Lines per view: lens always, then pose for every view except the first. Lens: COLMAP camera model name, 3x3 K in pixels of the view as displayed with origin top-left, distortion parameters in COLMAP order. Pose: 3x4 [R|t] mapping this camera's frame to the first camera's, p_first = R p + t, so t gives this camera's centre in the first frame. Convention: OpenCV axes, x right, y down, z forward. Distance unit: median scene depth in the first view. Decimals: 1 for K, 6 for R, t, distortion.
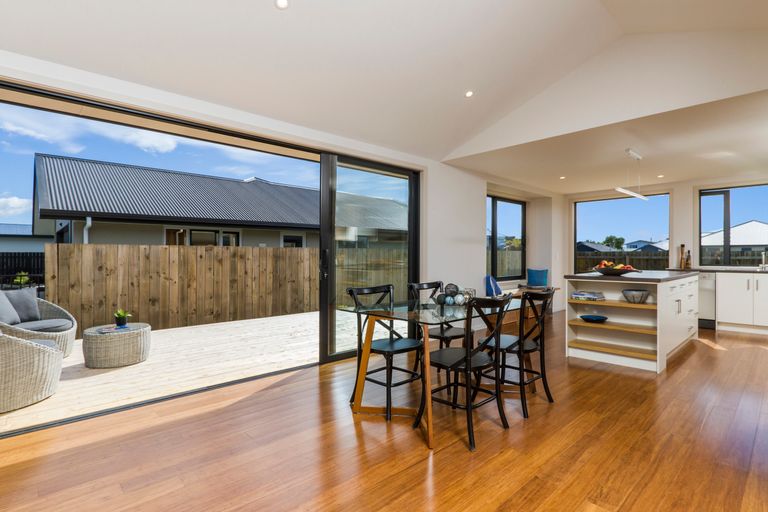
lens RADIAL K [[391.9, 0, 390.2], [0, 391.9, 243.7], [0, 0, 1]] dist [-0.002672, -0.000425]
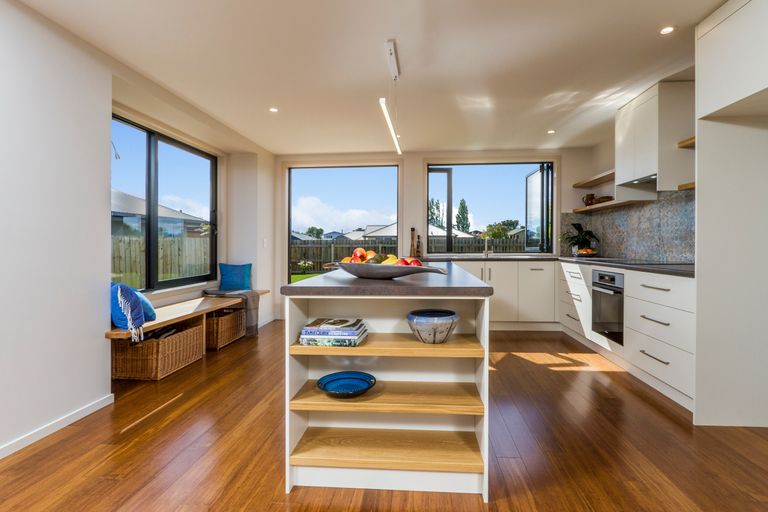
lens RADIAL K [[391.9, 0, 390.2], [0, 391.9, 243.7], [0, 0, 1]] dist [-0.002672, -0.000425]
pose [[0.757827, -0.004066, 0.652443, 0.169656], [-0.013391, 0.999673, 0.021785, 0.017534], [-0.652318, -0.025246, 0.757525, 0.396549]]
